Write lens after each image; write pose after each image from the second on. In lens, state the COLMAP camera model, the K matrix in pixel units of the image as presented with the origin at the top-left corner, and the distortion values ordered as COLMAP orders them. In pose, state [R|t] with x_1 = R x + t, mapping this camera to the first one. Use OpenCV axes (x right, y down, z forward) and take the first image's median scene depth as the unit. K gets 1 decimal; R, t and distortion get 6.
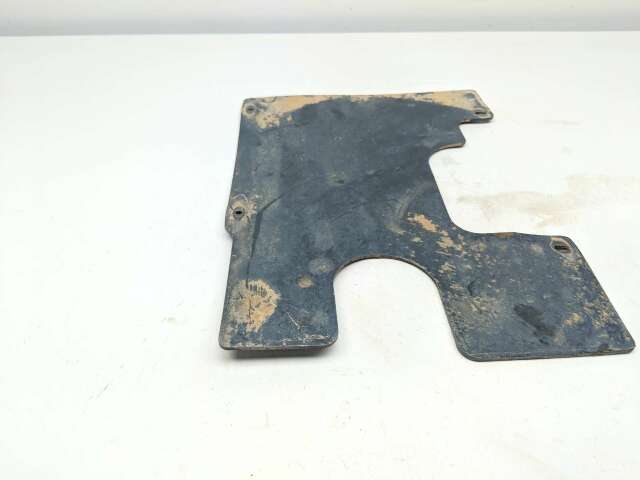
lens RADIAL K [[513.4, 0, 306.4], [0, 513.4, 240.1], [0, 0, 1]] dist [0.083039, -0.246389]
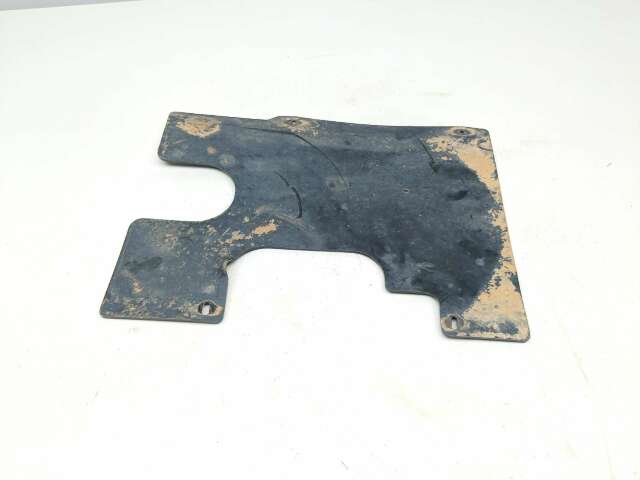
lens RADIAL K [[513.4, 0, 306.4], [0, 513.4, 240.1], [0, 0, 1]] dist [0.083039, -0.246389]
pose [[-0.094149, 0.813409, -0.574022, 0.924802], [-0.651112, 0.385864, 0.653576, -0.865655], [0.753119, 0.435286, 0.493292, 0.481831]]
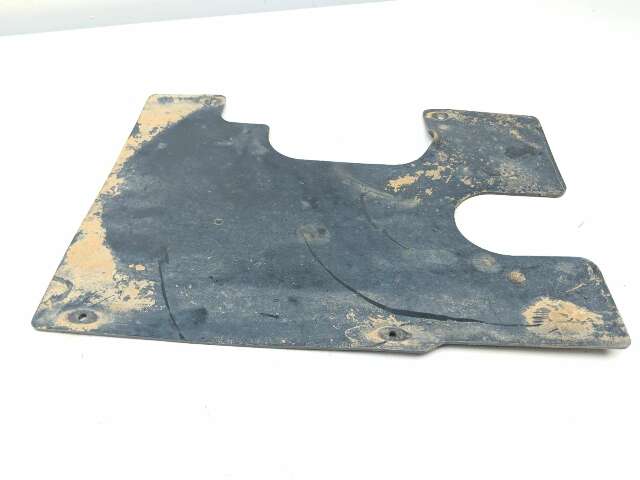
lens RADIAL K [[513.4, 0, 306.4], [0, 513.4, 240.1], [0, 0, 1]] dist [0.083039, -0.246389]
pose [[0.093894, -0.703580, 0.704386, -0.569095], [0.627917, 0.590896, 0.506519, -0.586323], [-0.772596, 0.394737, 0.497271, 0.681423]]
